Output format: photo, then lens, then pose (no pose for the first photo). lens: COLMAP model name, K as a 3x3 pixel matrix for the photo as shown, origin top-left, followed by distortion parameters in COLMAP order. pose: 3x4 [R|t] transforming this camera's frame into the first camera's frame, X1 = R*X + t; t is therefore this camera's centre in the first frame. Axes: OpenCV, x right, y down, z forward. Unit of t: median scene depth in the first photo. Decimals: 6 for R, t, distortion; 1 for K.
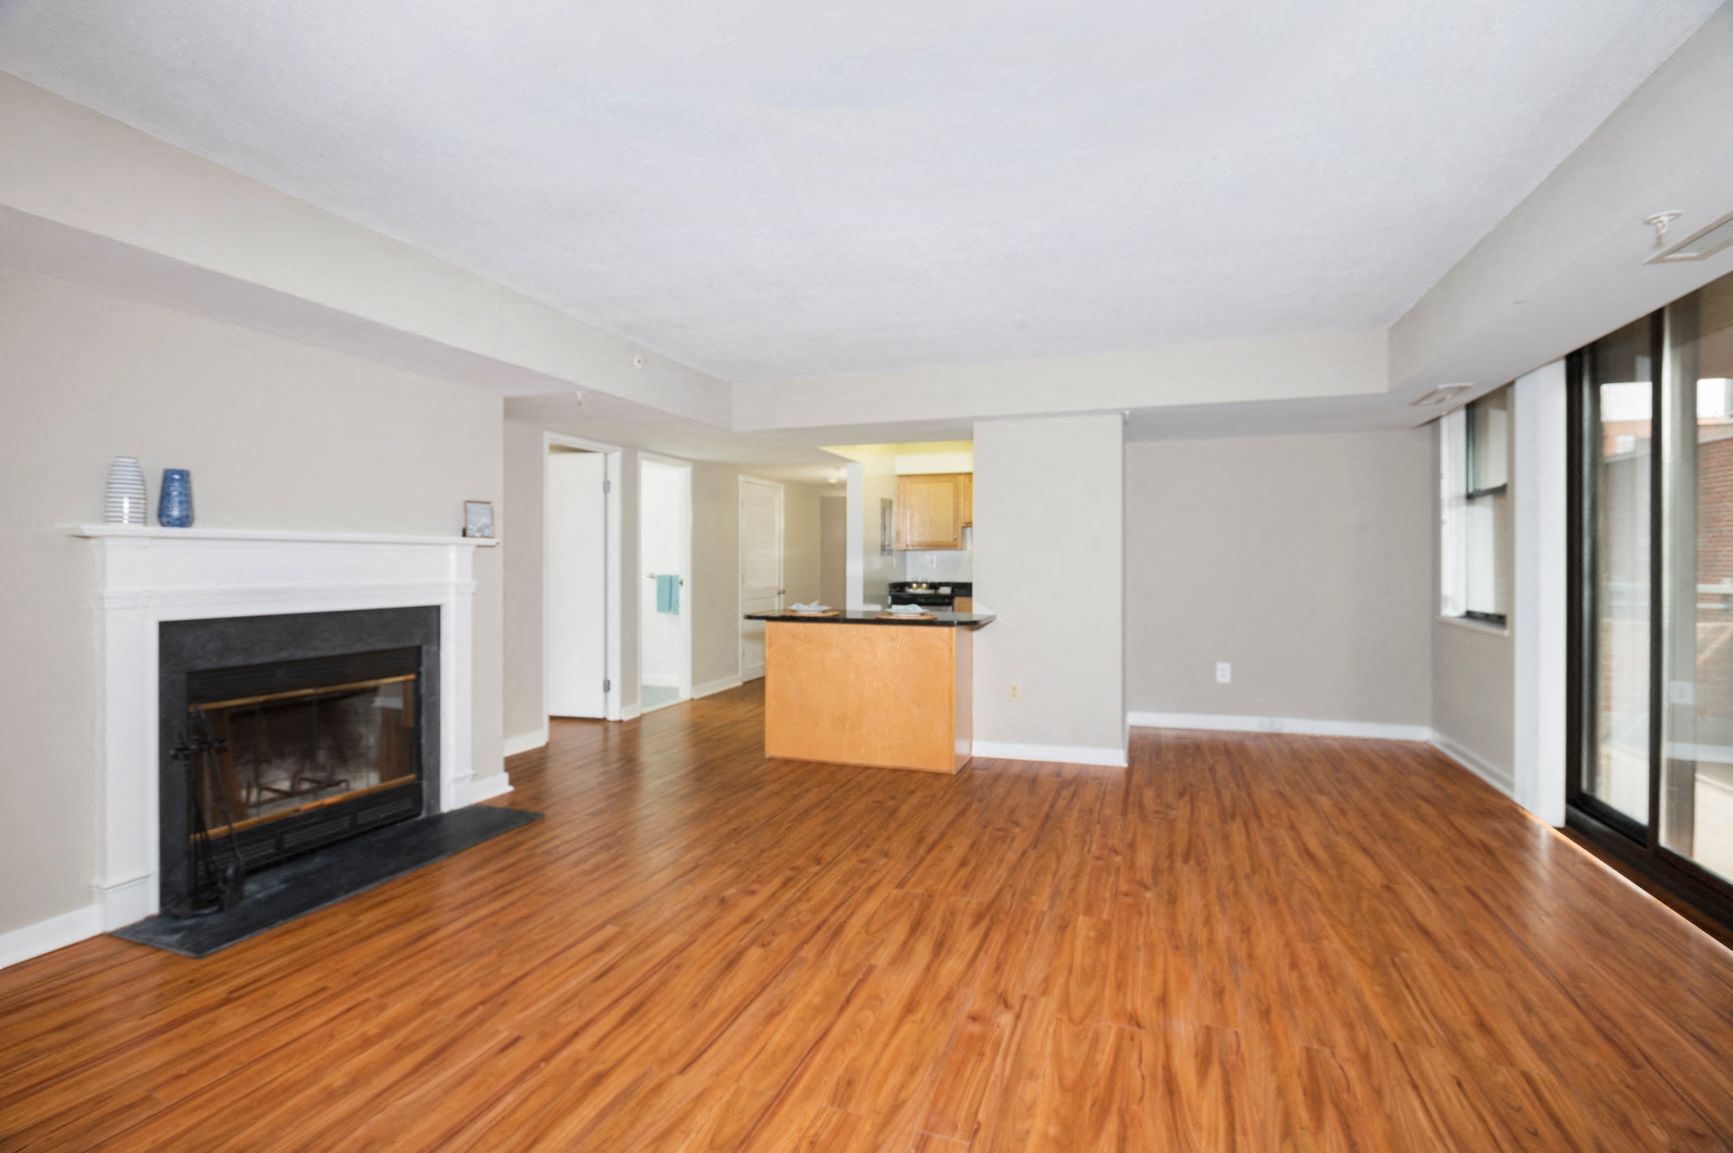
lens RADIAL K [[831.2, 0, 867.1], [0, 831.2, 568.6], [0, 0, 1]] dist [-0.005613, -0.001227]
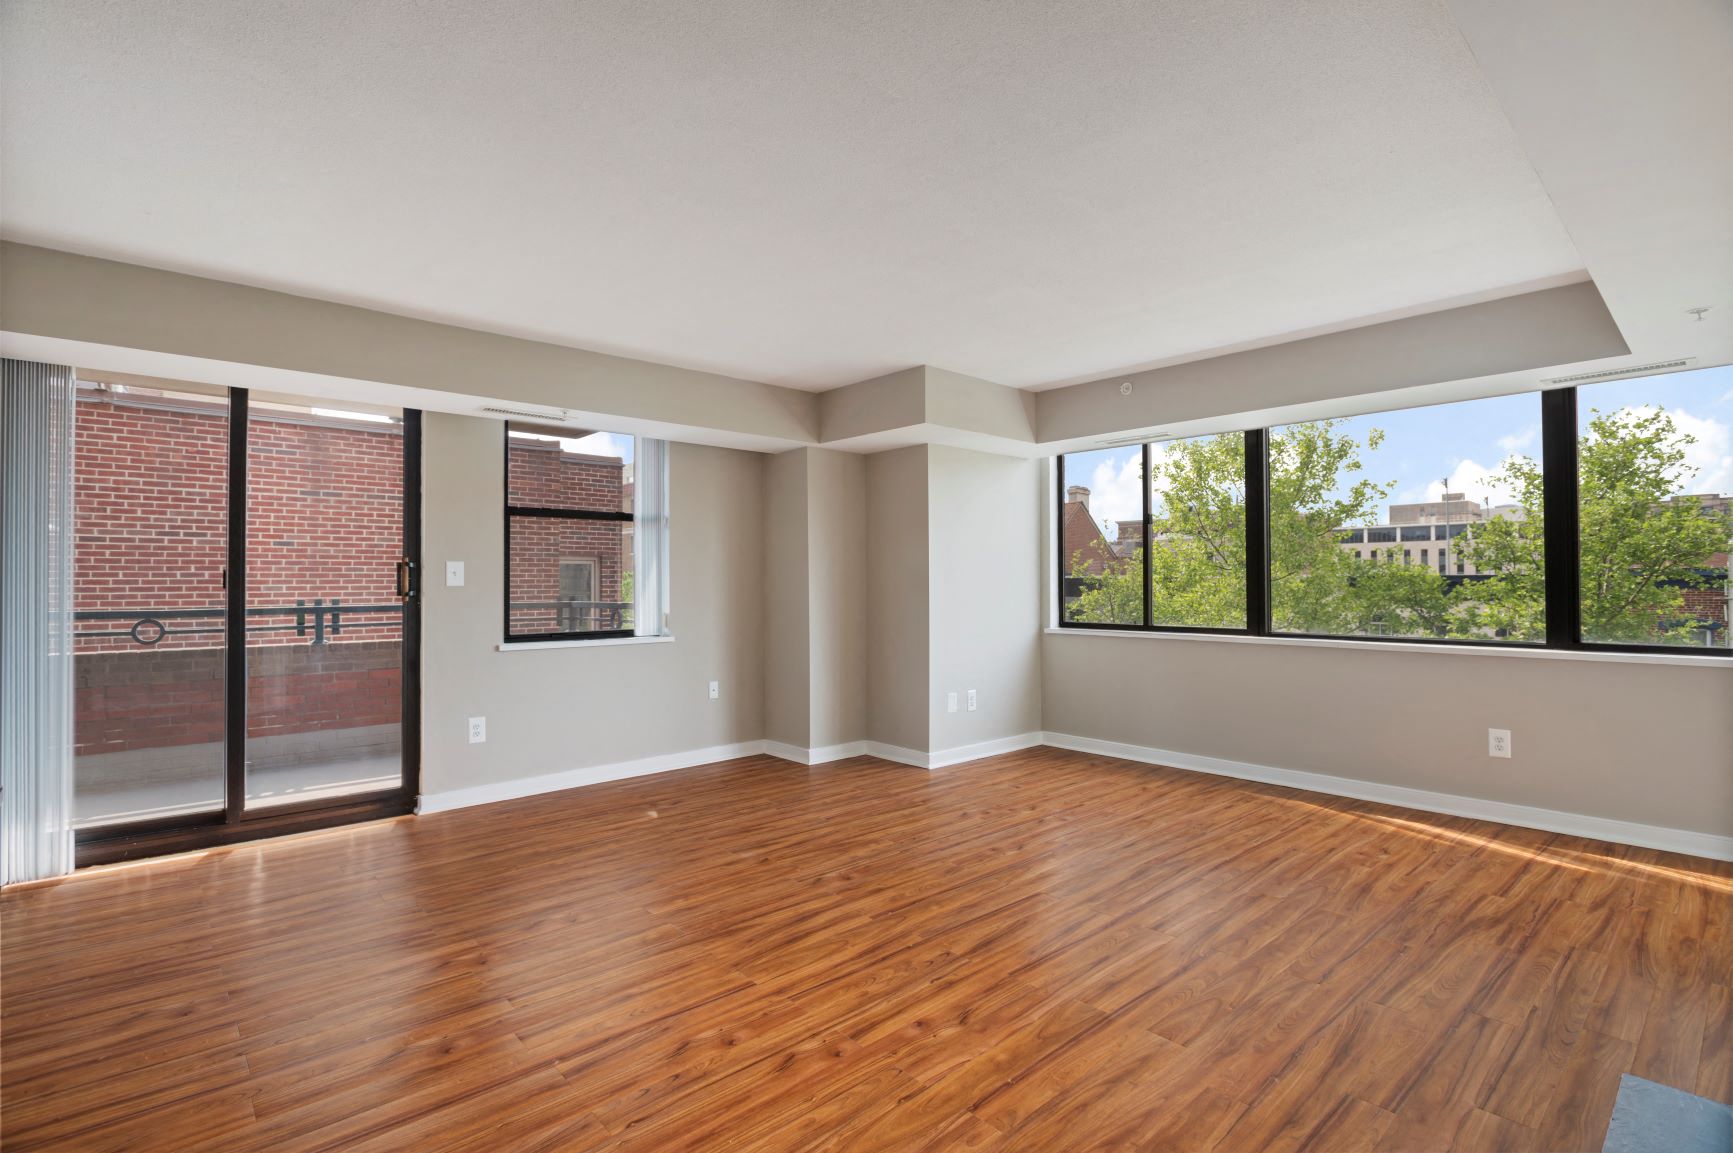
lens RADIAL K [[831.2, 0, 865.6], [0, 831.2, 578.2], [0, 0, 1]] dist [-0.005613, -0.001227]
pose [[-0.883274, 0.005078, 0.468829, -0.578524], [0.007143, 0.999971, 0.002626, -0.012110], [-0.468802, 0.005669, -0.883285, 2.181881]]
